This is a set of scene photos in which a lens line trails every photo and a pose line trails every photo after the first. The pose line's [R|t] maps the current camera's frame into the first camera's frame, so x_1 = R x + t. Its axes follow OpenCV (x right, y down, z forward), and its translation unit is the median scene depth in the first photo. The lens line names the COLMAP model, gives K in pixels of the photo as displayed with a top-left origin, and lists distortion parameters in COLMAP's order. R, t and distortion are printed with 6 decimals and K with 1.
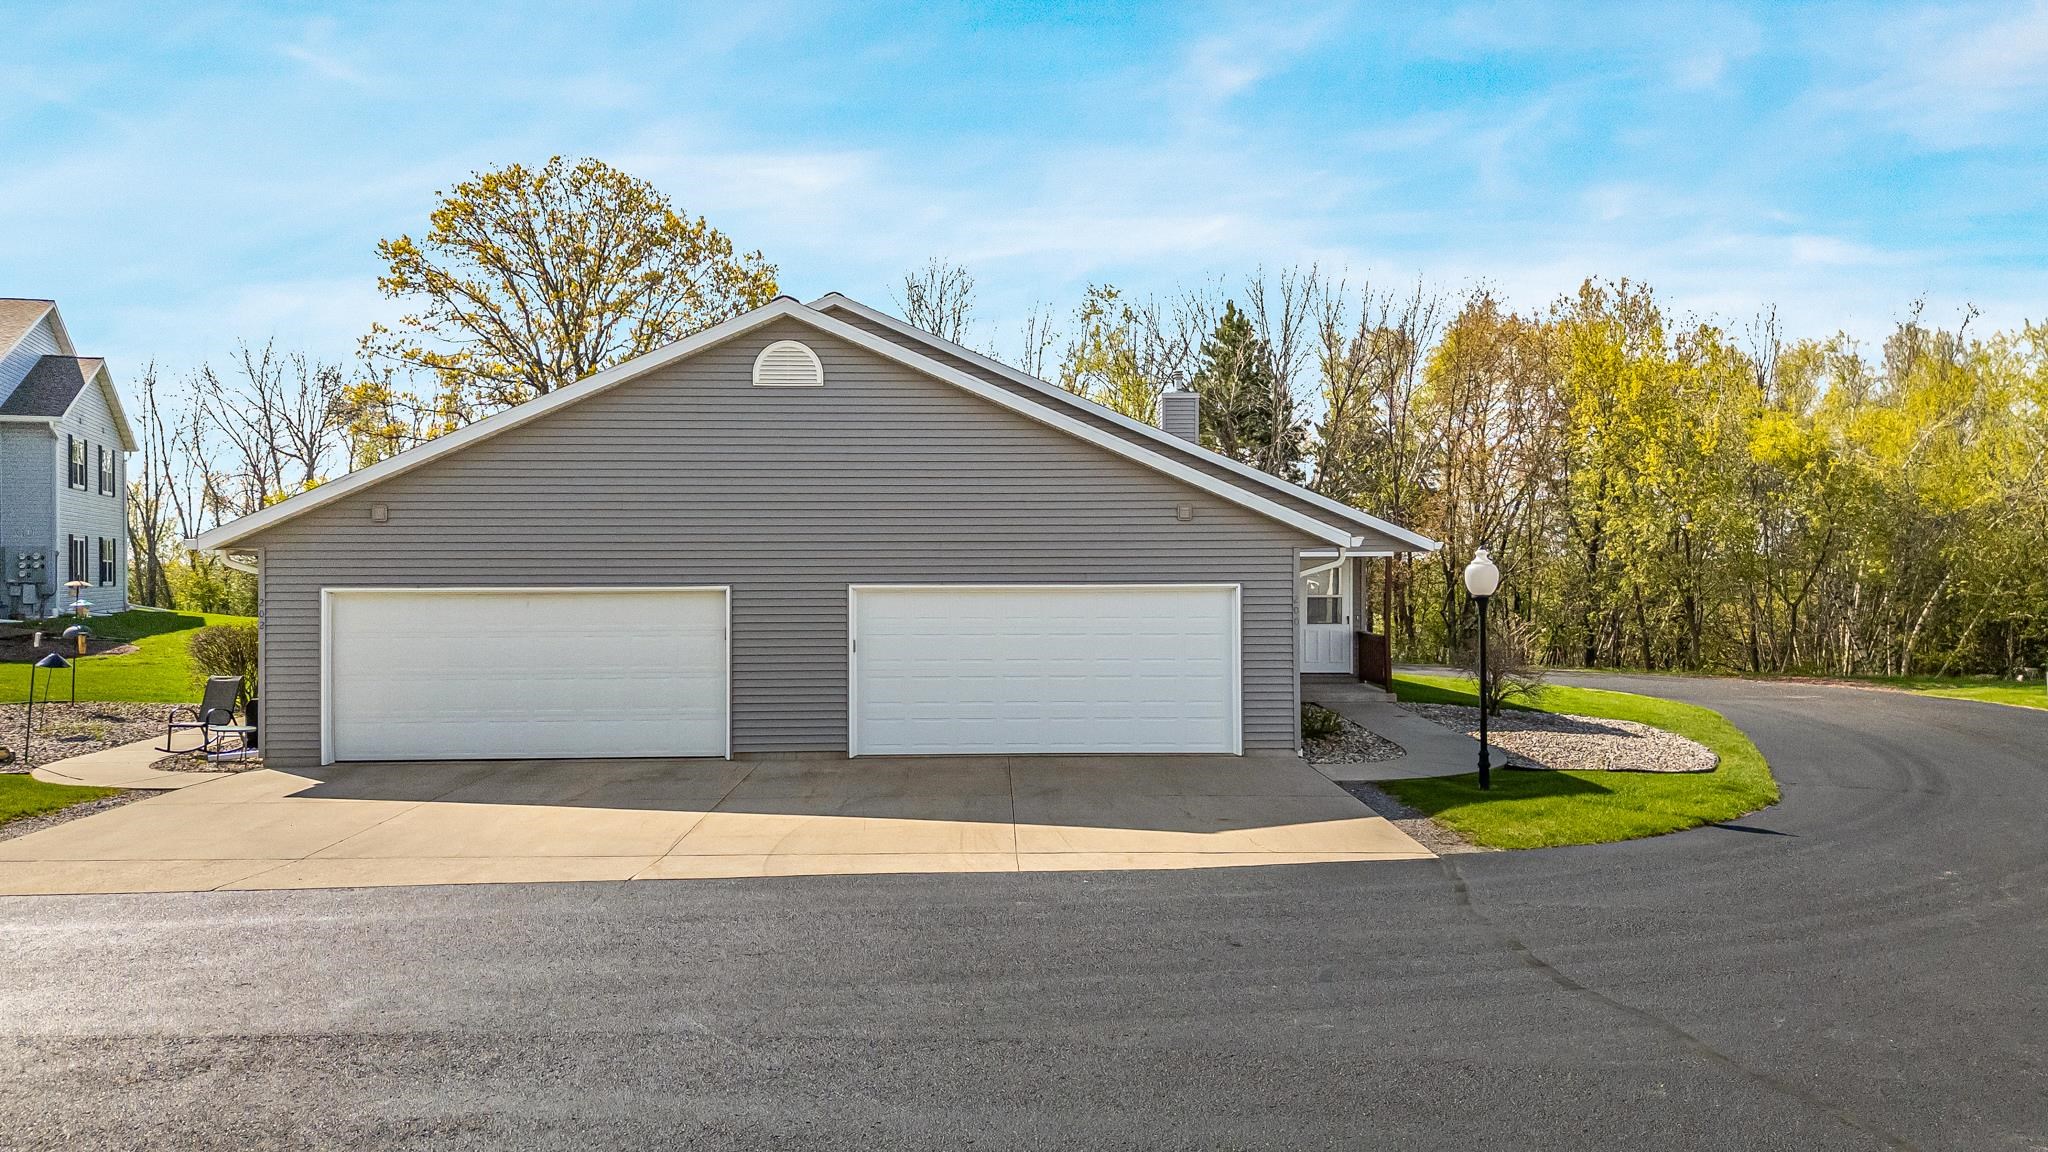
lens RADIAL K [[1502.5, 0, 1027.9], [0, 1502.5, 569.5], [0, 0, 1]] dist [0.082934, -0.074156]
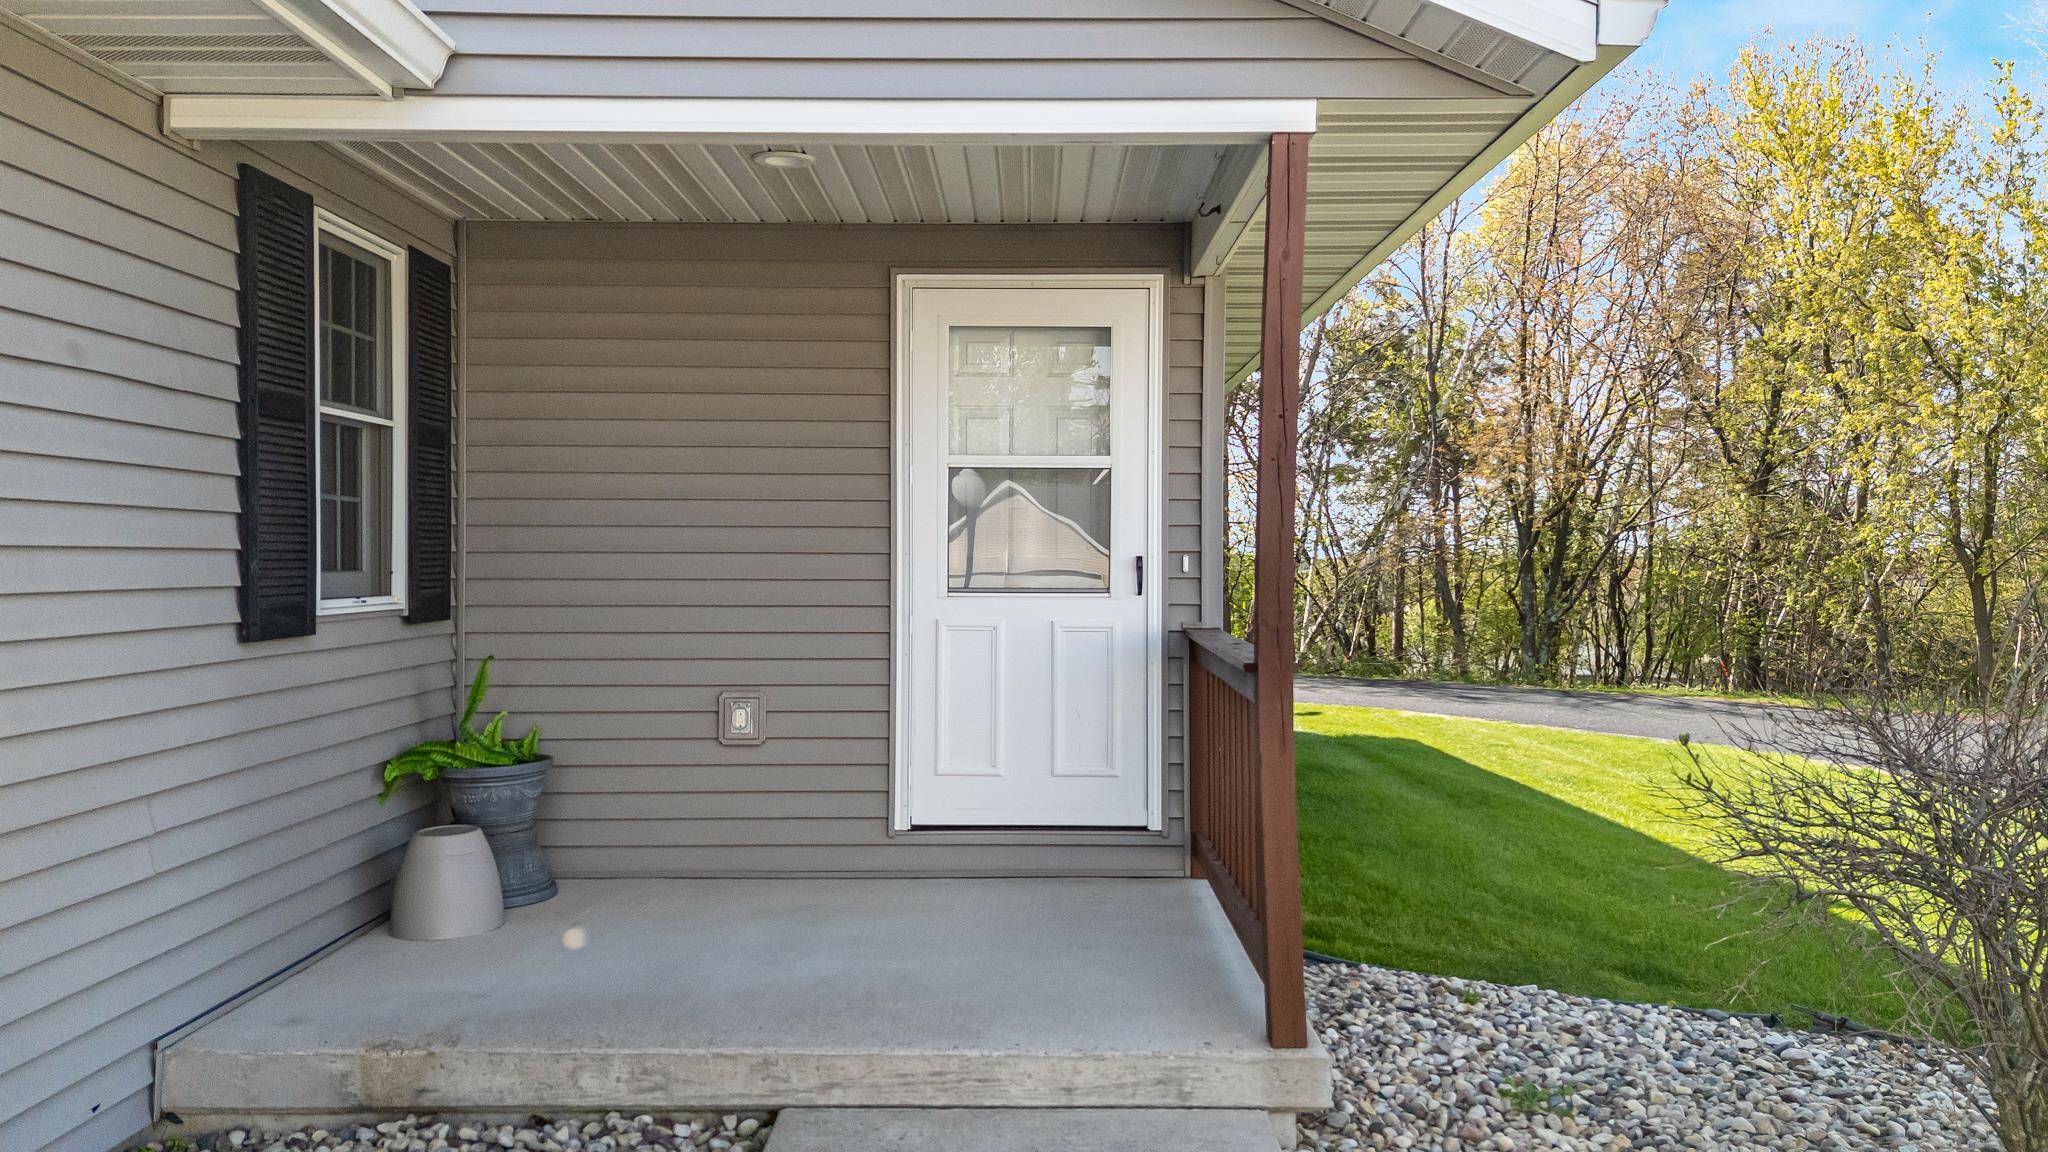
lens RADIAL K [[1517.2, 0, 1066.0], [0, 1517.2, 548.1], [0, 0, 1]] dist [0.005920, -0.002343]
pose [[0.999956, 0.005805, -0.007368, 0.289606], [-0.005862, 0.999953, -0.007758, 0.044216], [0.007323, 0.007801, 0.999943, 1.117998]]
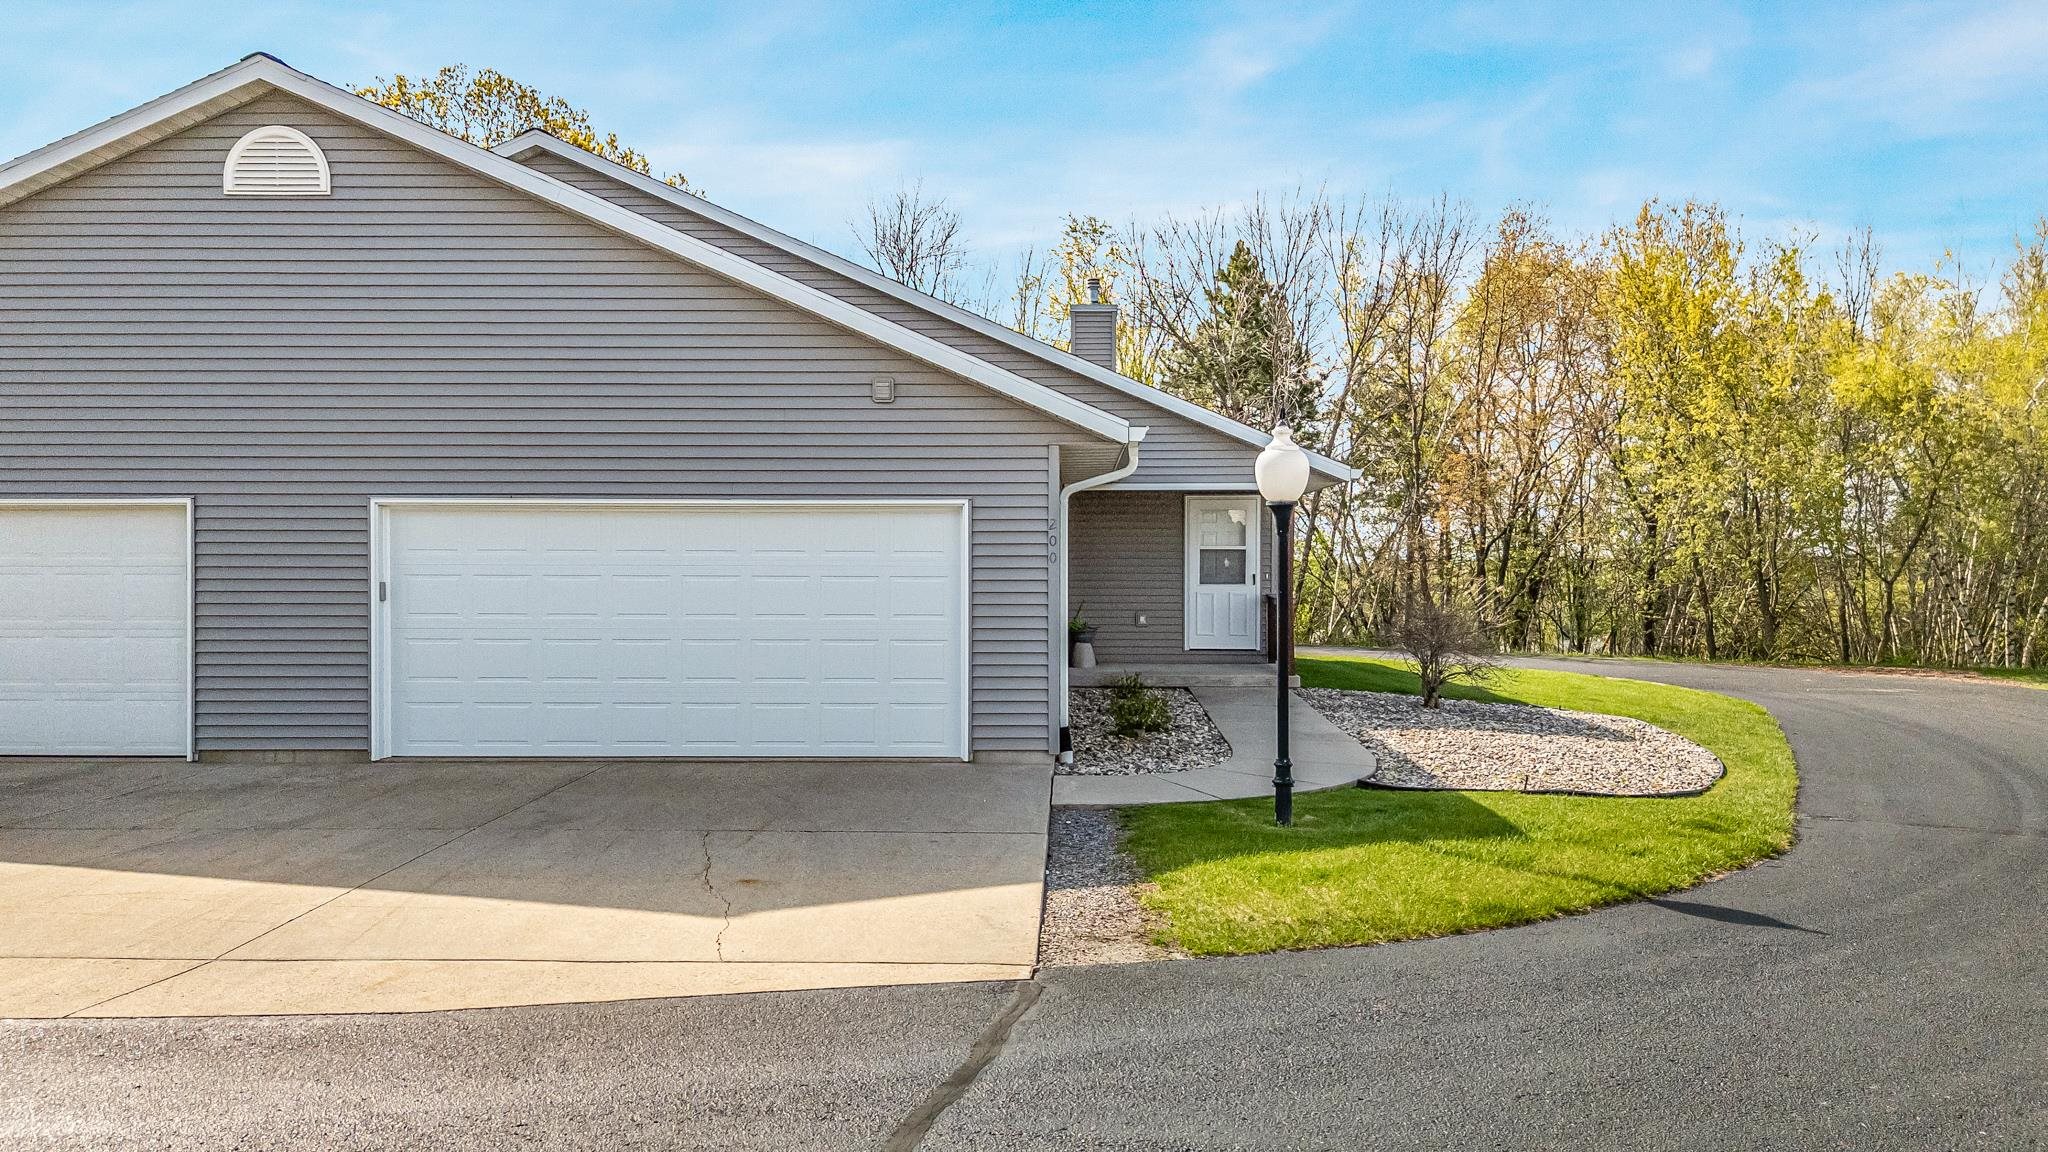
lens RADIAL K [[1502.5, 0, 1027.9], [0, 1502.5, 569.5], [0, 0, 1]] dist [0.082934, -0.074156]
pose [[0.998205, 0.004872, -0.059684, 0.205137], [-0.004631, 0.999981, 0.004175, 0.036800], [0.059703, -0.003891, 0.998209, 0.345210]]
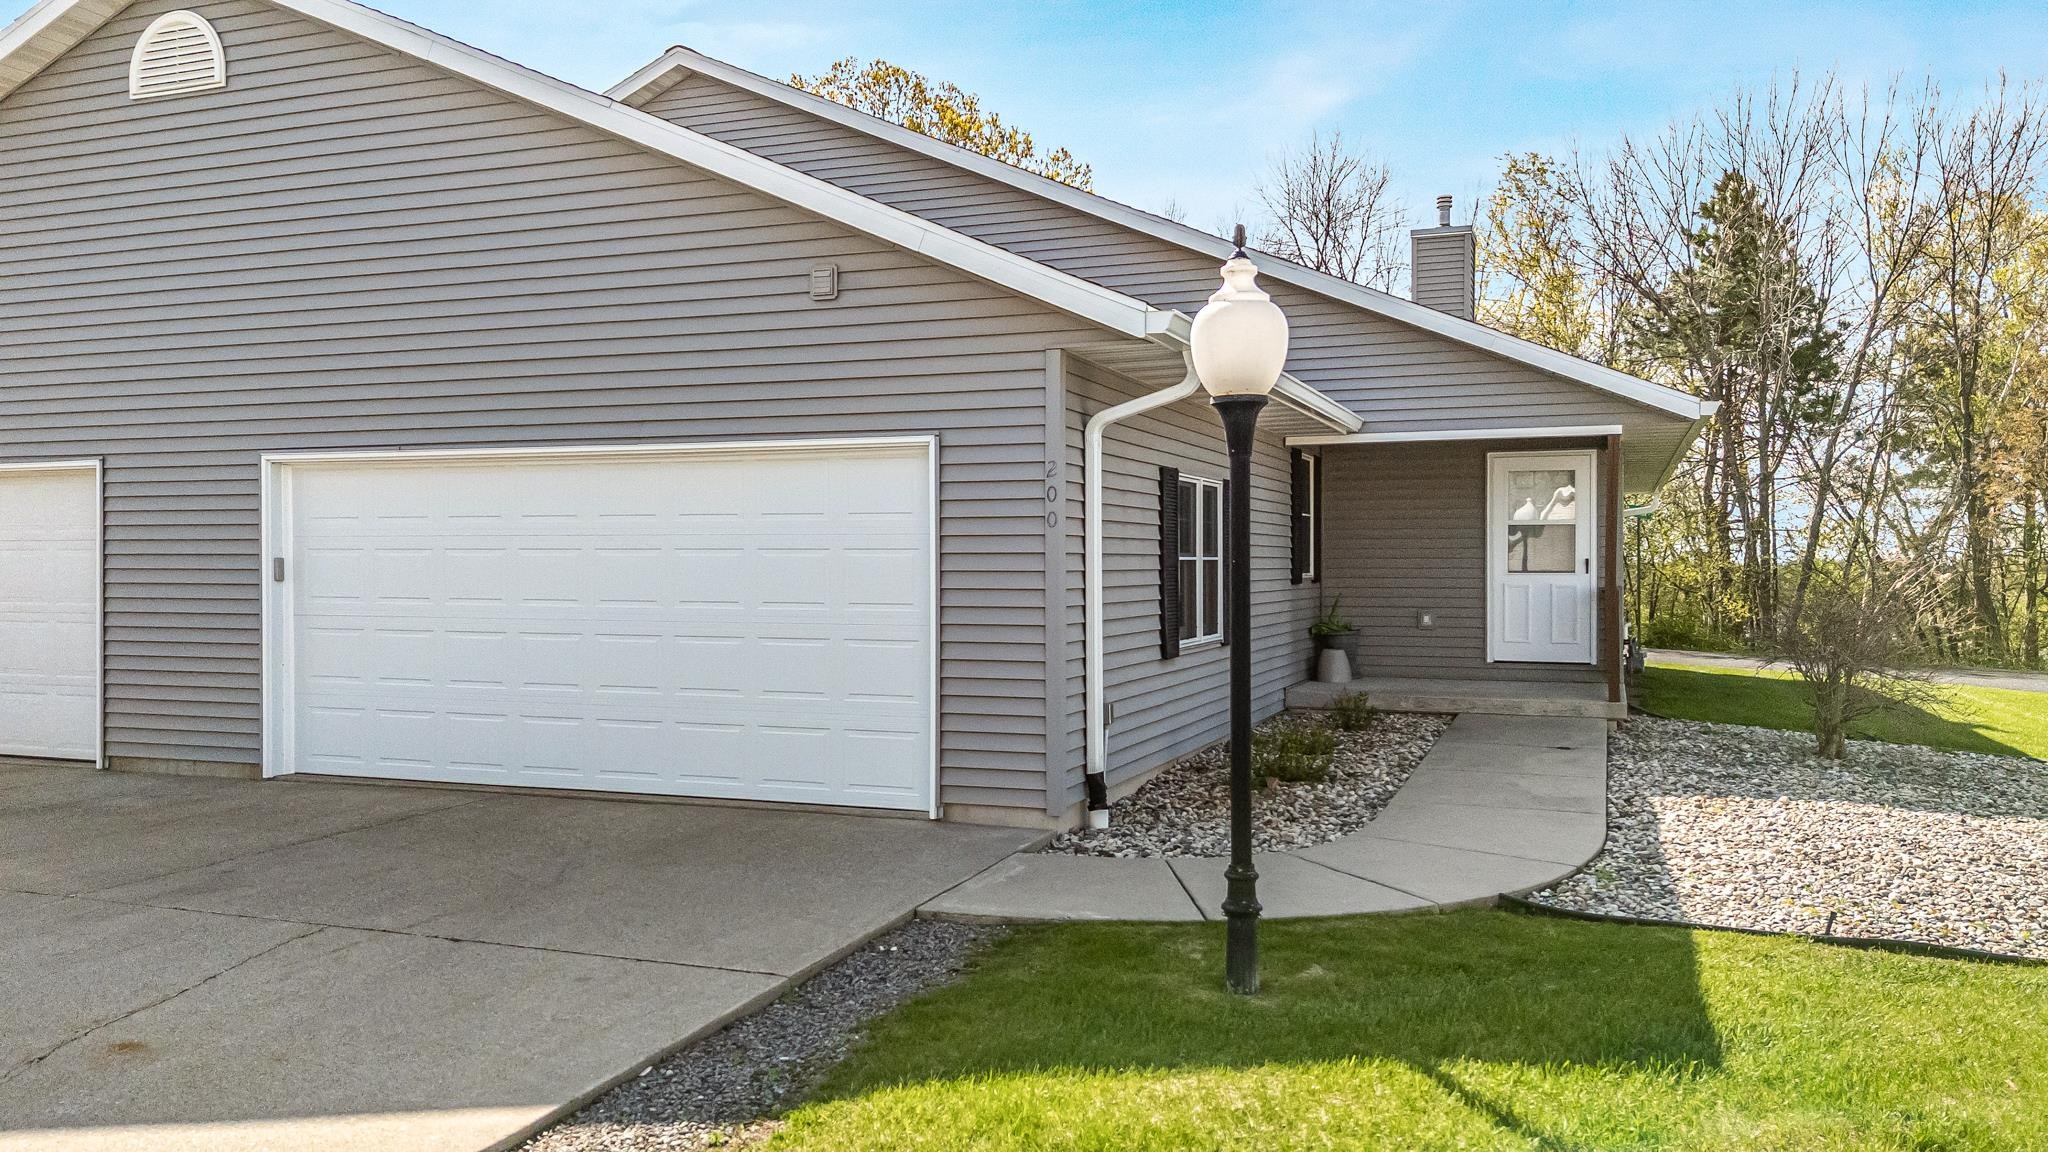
lens RADIAL K [[1502.5, 0, 1027.9], [0, 1502.5, 569.5], [0, 0, 1]] dist [0.082934, -0.074156]
pose [[0.923024, 0.005482, -0.384703, 0.336665], [-0.004188, 0.999982, 0.004202, 0.046980], [0.384719, -0.002268, 0.923031, 0.593250]]
